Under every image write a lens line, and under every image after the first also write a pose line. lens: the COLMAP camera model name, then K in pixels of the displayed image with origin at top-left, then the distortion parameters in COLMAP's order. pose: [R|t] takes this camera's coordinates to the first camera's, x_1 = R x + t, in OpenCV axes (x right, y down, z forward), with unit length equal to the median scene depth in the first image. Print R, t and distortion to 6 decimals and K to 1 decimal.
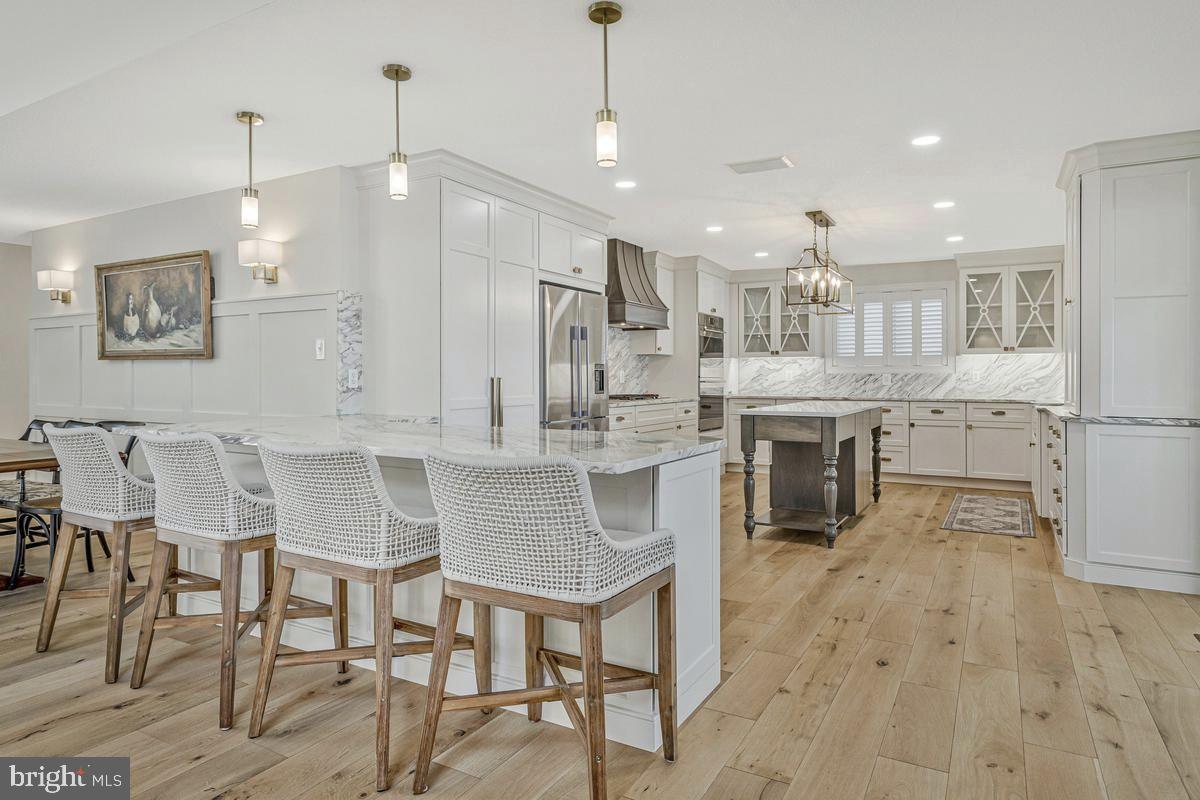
lens RADIAL K [[704.4, 0, 598.1], [0, 704.4, 376.9], [0, 0, 1]] dist [-0.000404, 0.000058]
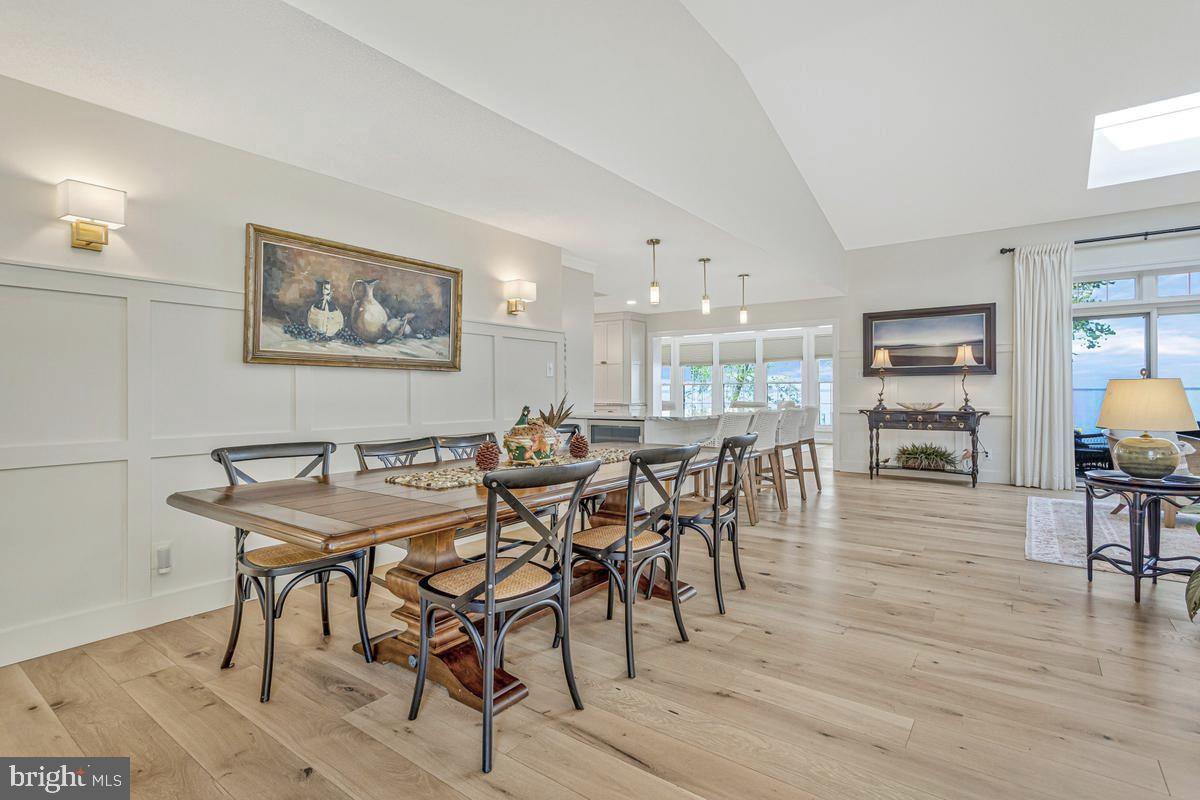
lens RADIAL K [[584.5, 0, 598.4], [0, 584.5, 391.6], [0, 0, 1]] dist [0.000697, 0.000998]
pose [[0.129933, 0.001745, 0.991521, -1.324820], [0.004397, 0.999988, -0.002337, 0.007344], [-0.991513, 0.004664, 0.129924, 0.640029]]
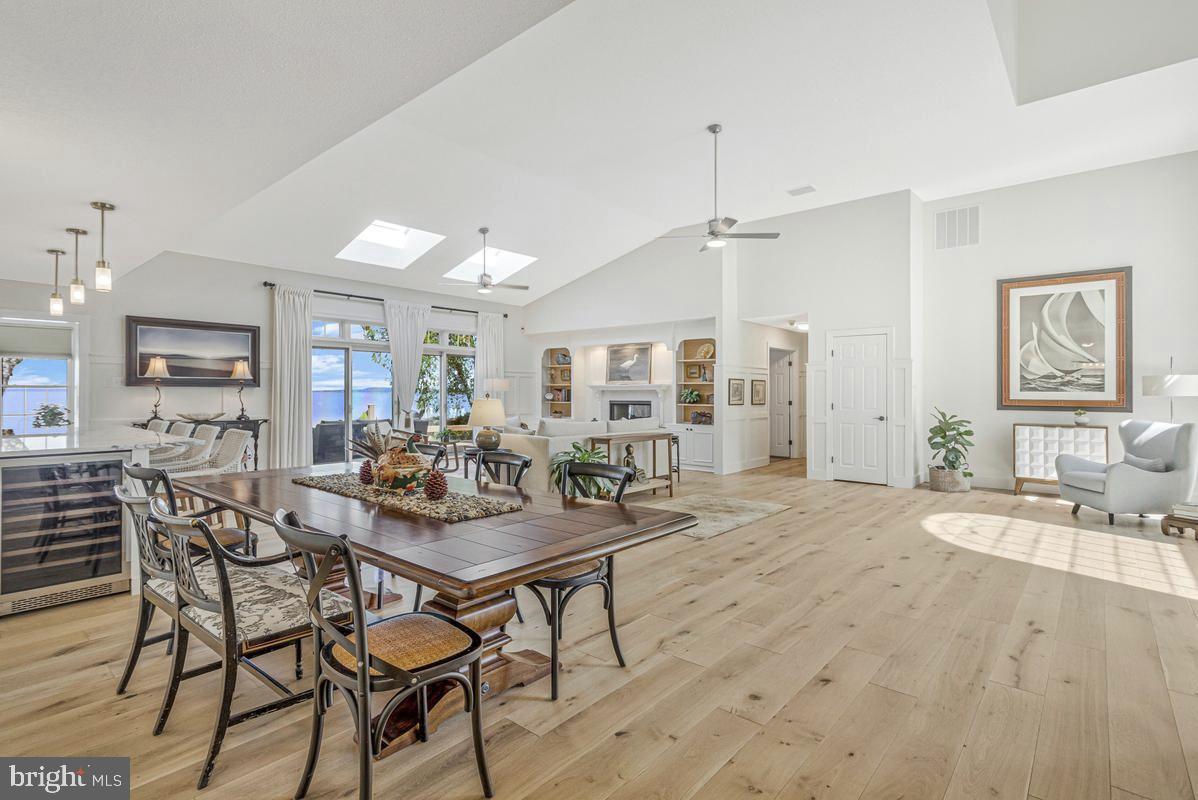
lens RADIAL K [[583.5, 0, 597.4], [0, 583.5, 391.6], [0, 0, 1]] dist [0.000697, 0.000998]
pose [[-0.982018, -0.003474, 0.188756, -1.064741], [-0.004183, 0.999986, -0.003359, -0.018348], [-0.188742, -0.004088, -0.982018, 1.284617]]
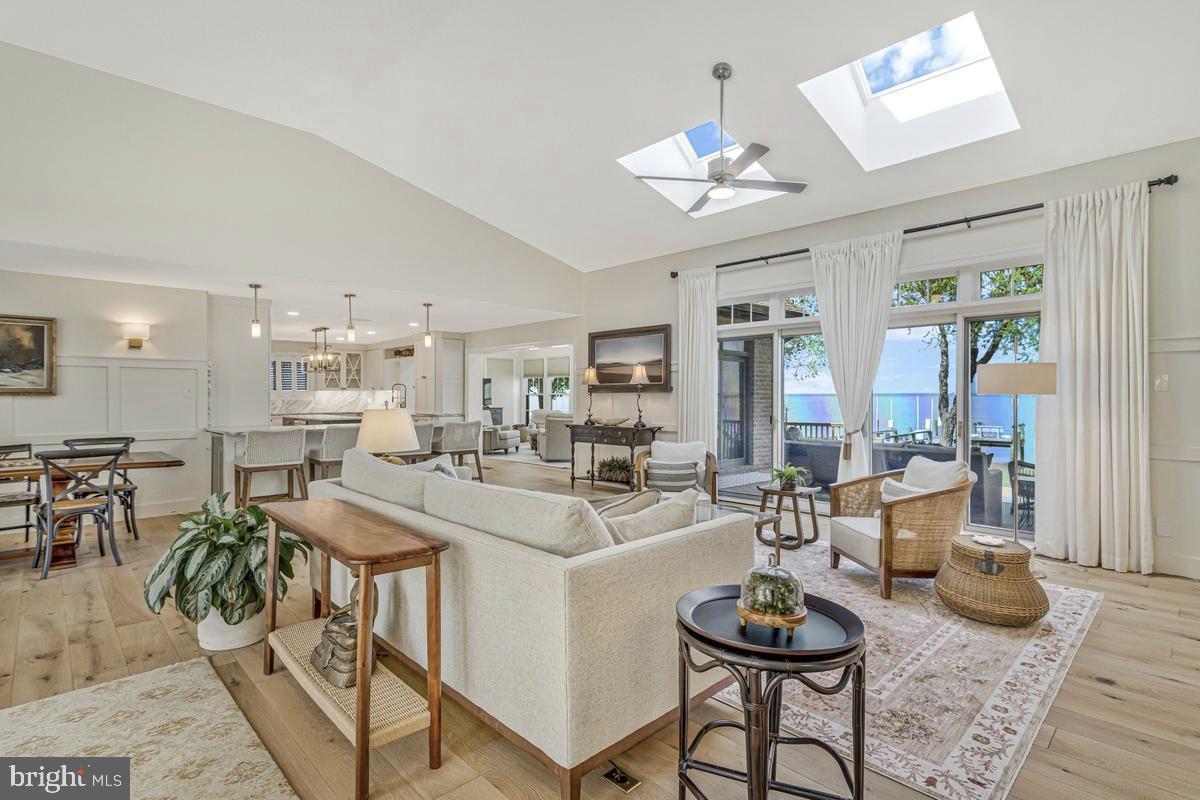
lens RADIAL K [[588.5, 0, 600.0], [0, 588.5, 400.0], [0, 0, 1]] dist [-0.000656, 0.000046]
pose [[0.287245, -0.006474, 0.957835, -1.285272], [0.001361, 0.999979, 0.006351, -0.021972], [-0.957856, -0.000520, 0.287248, -0.346266]]
